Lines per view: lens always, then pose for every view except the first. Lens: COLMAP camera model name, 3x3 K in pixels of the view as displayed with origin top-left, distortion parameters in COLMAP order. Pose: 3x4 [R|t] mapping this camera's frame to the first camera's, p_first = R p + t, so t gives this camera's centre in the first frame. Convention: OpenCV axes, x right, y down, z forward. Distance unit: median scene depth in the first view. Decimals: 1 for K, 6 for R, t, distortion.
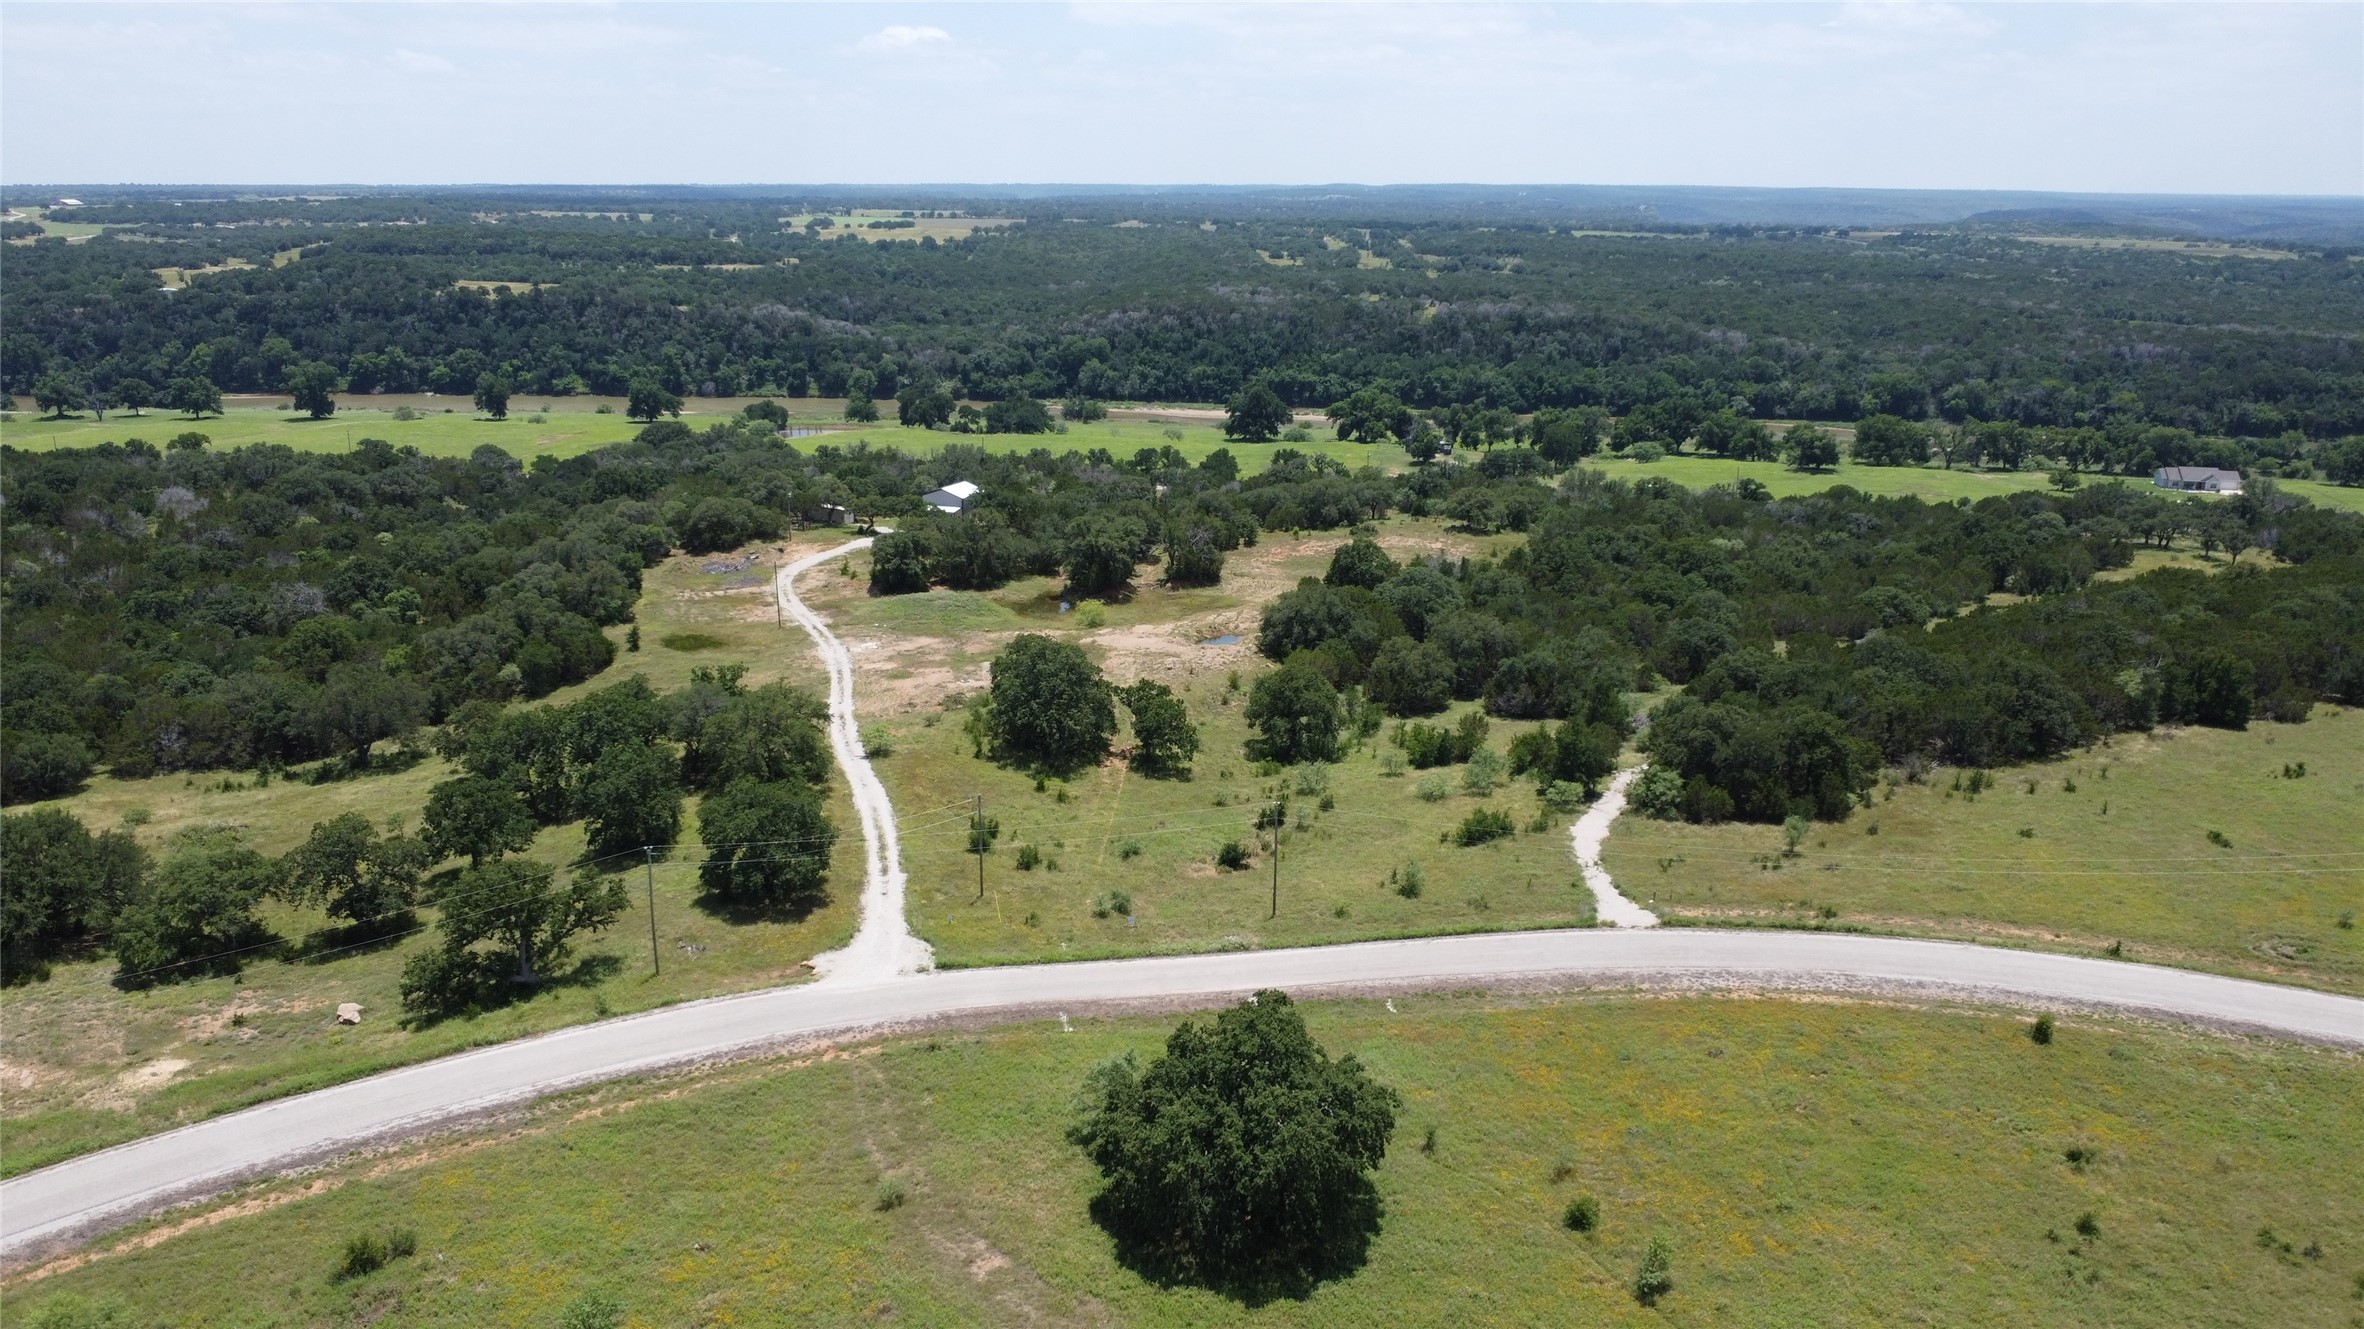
lens RADIAL K [[1695.0, 0, 1182.0], [0, 1695.0, 664.5], [0, 0, 1]] dist [-0.017432, -0.037589]
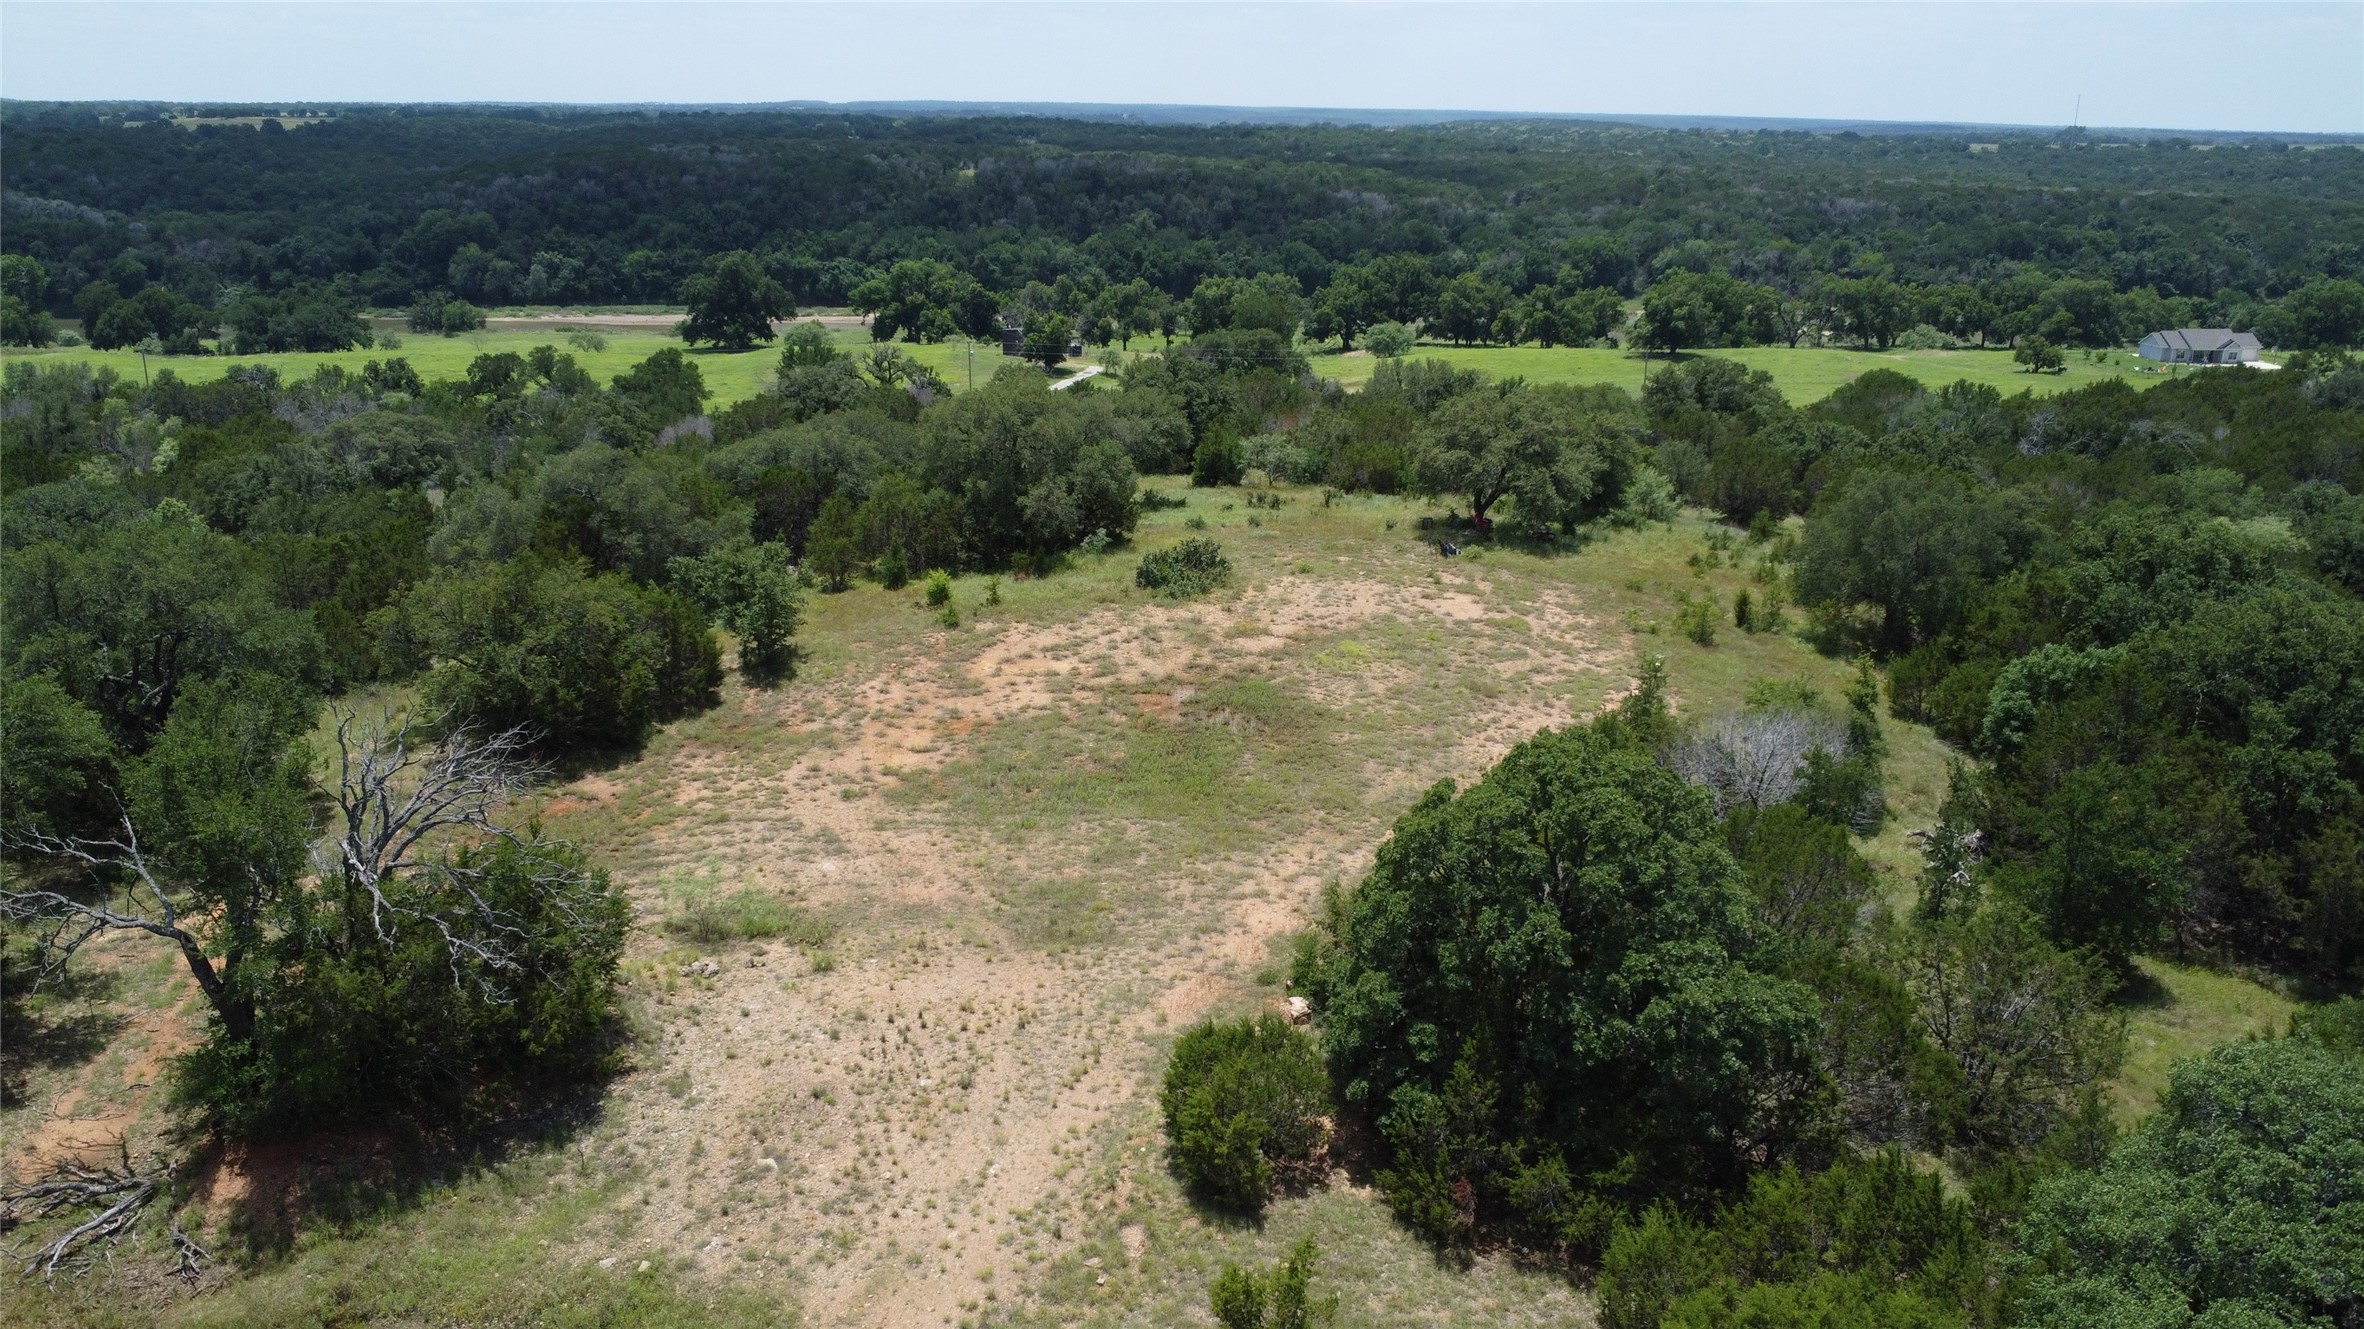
lens RADIAL K [[1695.0, 0, 1182.0], [0, 1695.0, 664.5], [0, 0, 1]] dist [-0.017432, -0.037589]
pose [[0.954633, -0.087488, 0.284642, 0.011015], [0.076008, 0.995794, 0.051152, -0.031510], [-0.287920, -0.027197, 0.957268, 0.300426]]
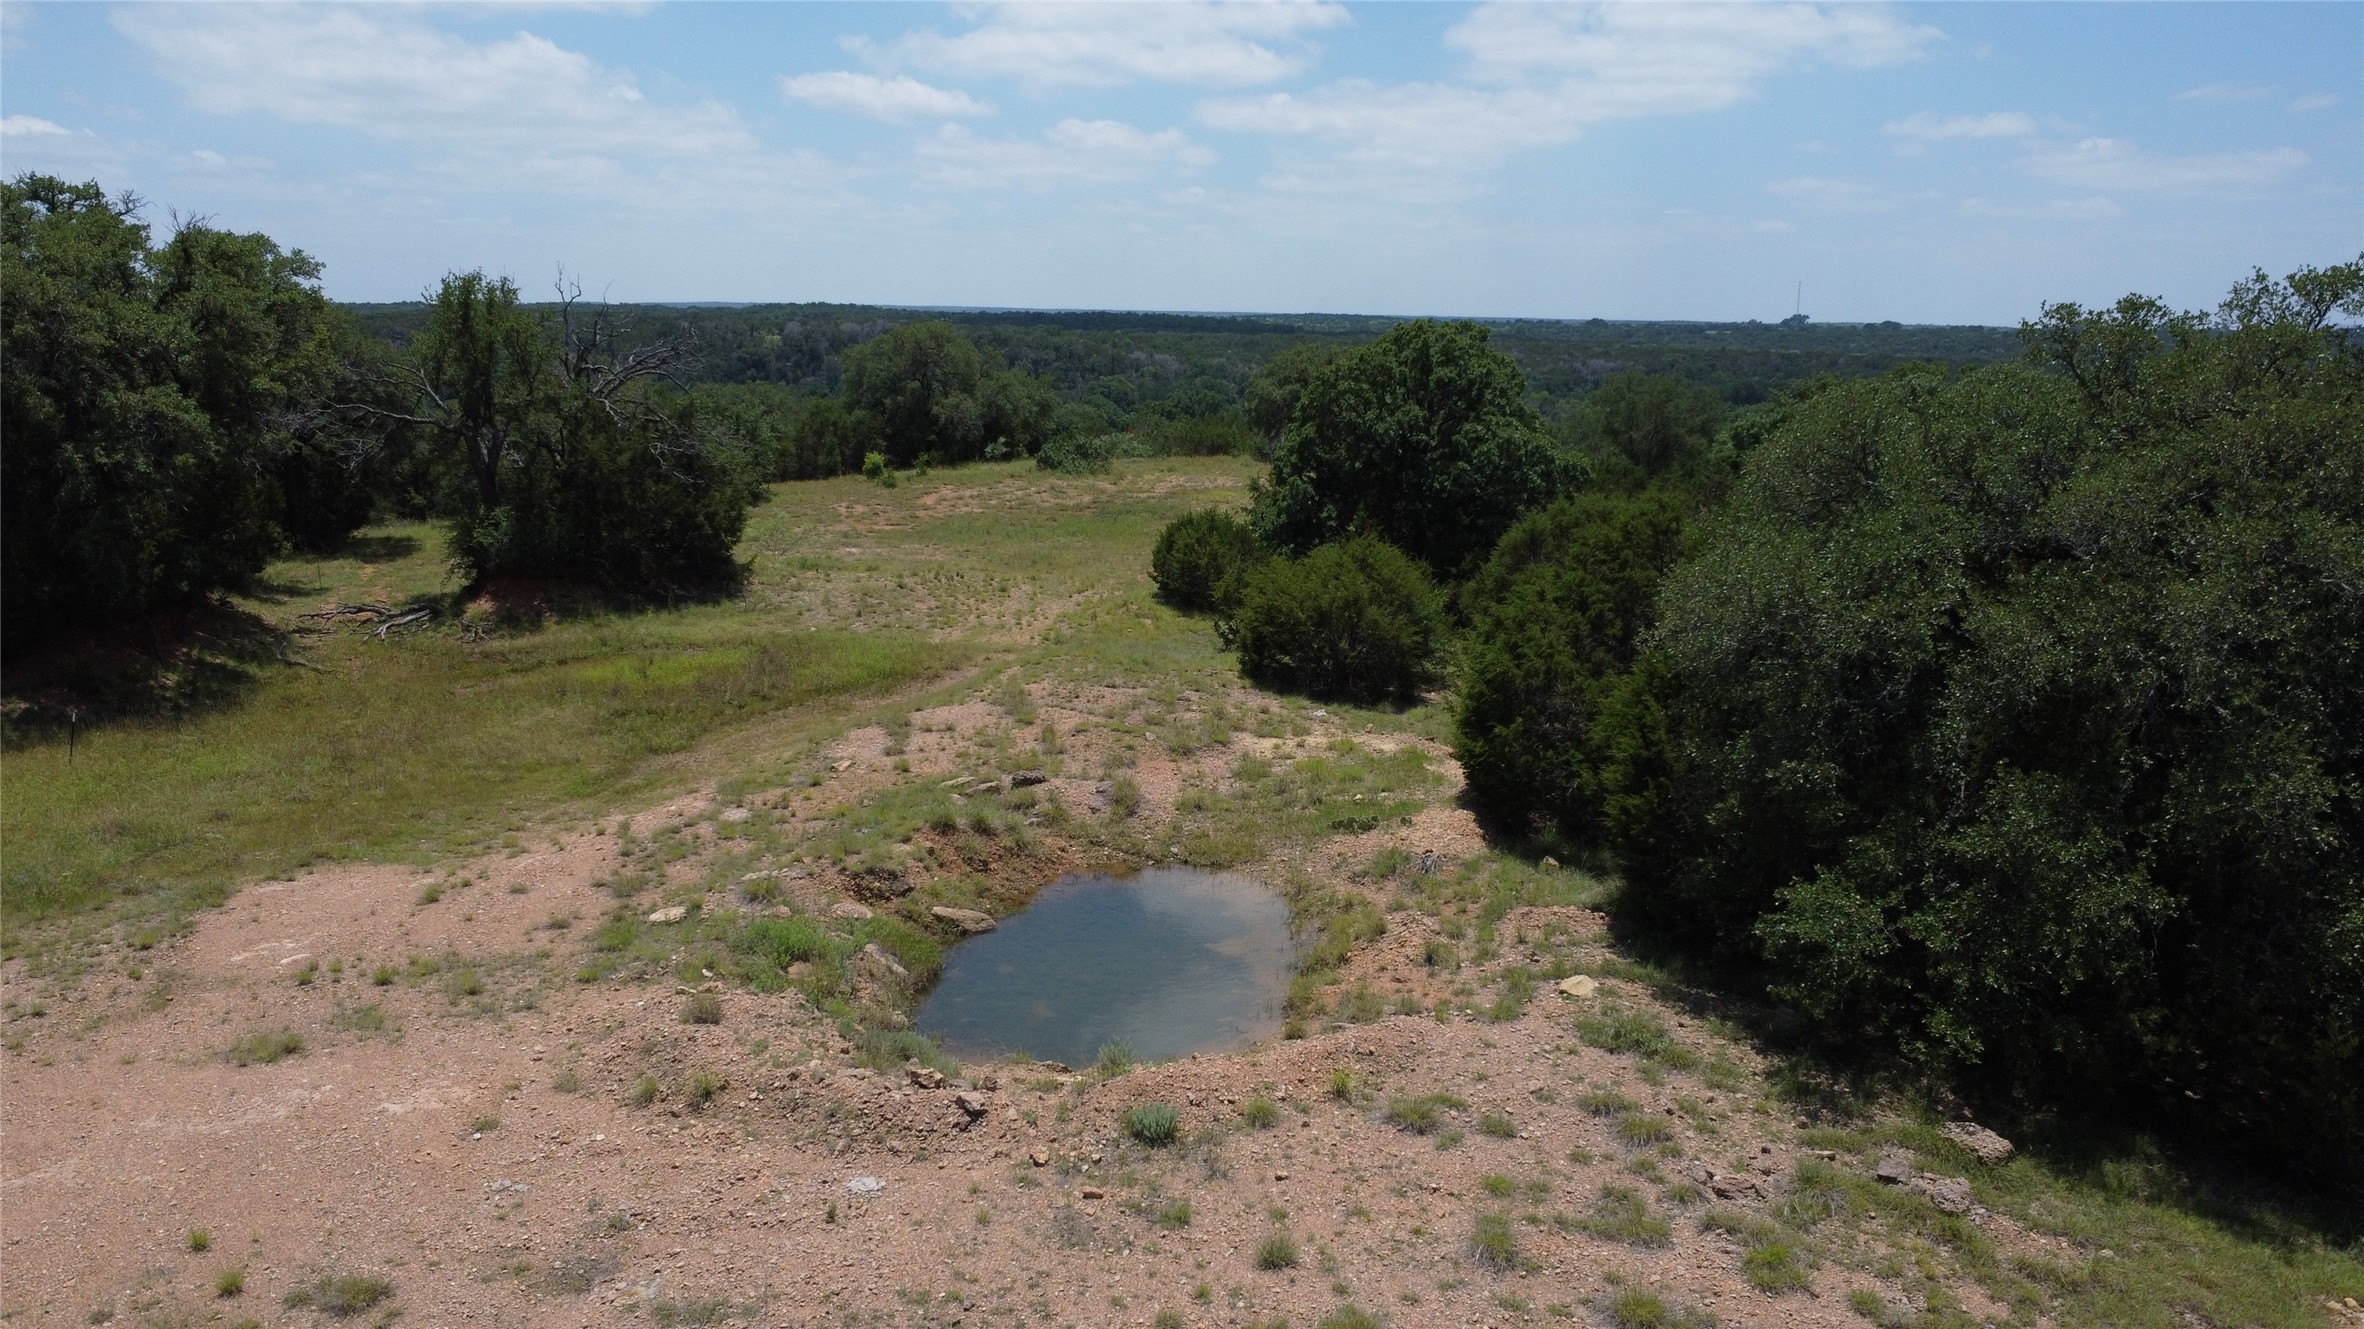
lens RADIAL K [[1695.0, 0, 1182.0], [0, 1695.0, 664.5], [0, 0, 1]] dist [-0.017432, -0.037589]
pose [[0.910129, -0.077684, 0.406978, -0.004826], [0.107177, 0.992975, -0.050143, -0.008191], [-0.400224, 0.089255, 0.912061, 0.282583]]
